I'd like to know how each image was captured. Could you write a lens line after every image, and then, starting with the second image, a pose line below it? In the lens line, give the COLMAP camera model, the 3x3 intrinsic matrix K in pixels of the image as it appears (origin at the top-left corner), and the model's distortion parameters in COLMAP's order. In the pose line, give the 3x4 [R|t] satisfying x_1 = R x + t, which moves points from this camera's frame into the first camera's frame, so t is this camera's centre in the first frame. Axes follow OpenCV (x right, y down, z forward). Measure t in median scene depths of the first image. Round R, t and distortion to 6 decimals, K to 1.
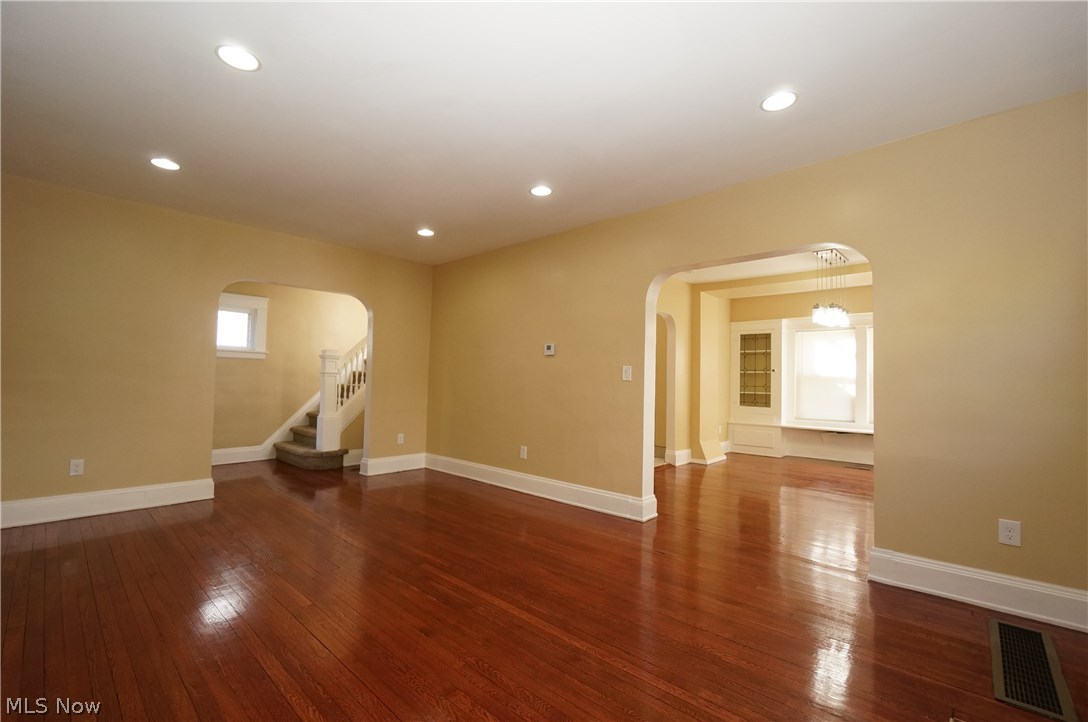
lens RADIAL K [[464.5, 0, 543.5], [0, 464.5, 363.8], [0, 0, 1]] dist [-0.013891, 0.000741]
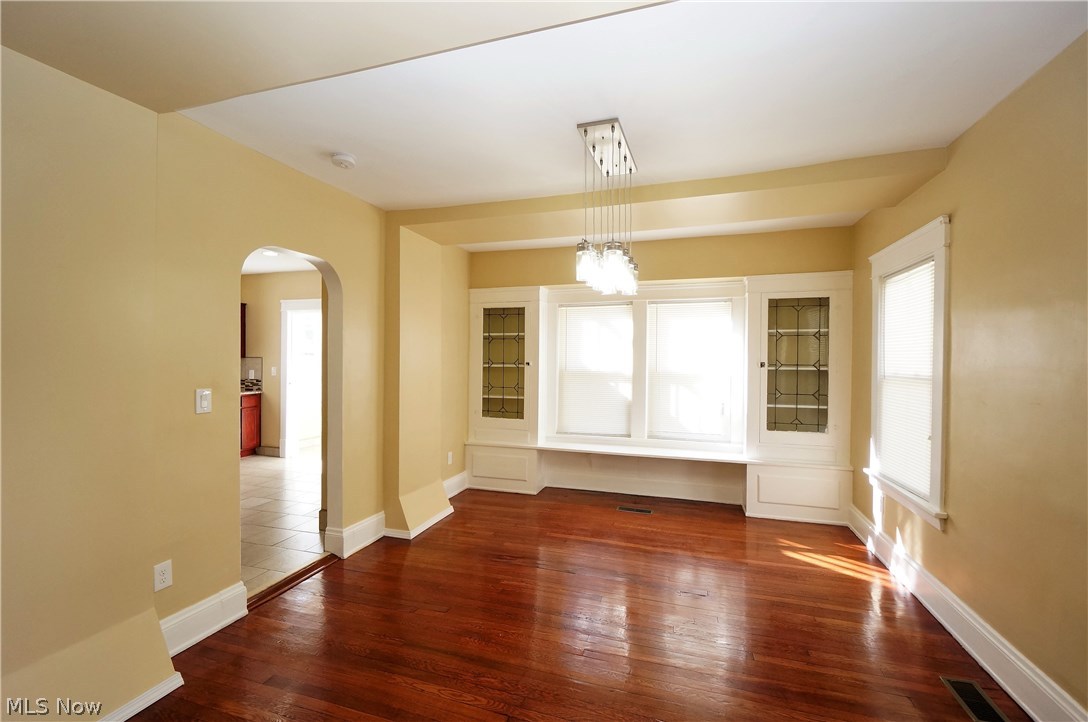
lens RADIAL K [[464.5, 0, 543.5], [0, 464.5, 363.8], [0, 0, 1]] dist [-0.013891, 0.000741]
pose [[0.904480, -0.015878, 0.426221, 0.231490], [-0.006373, 0.998692, 0.050726, -0.019385], [-0.426469, -0.048597, 0.903196, 0.385436]]
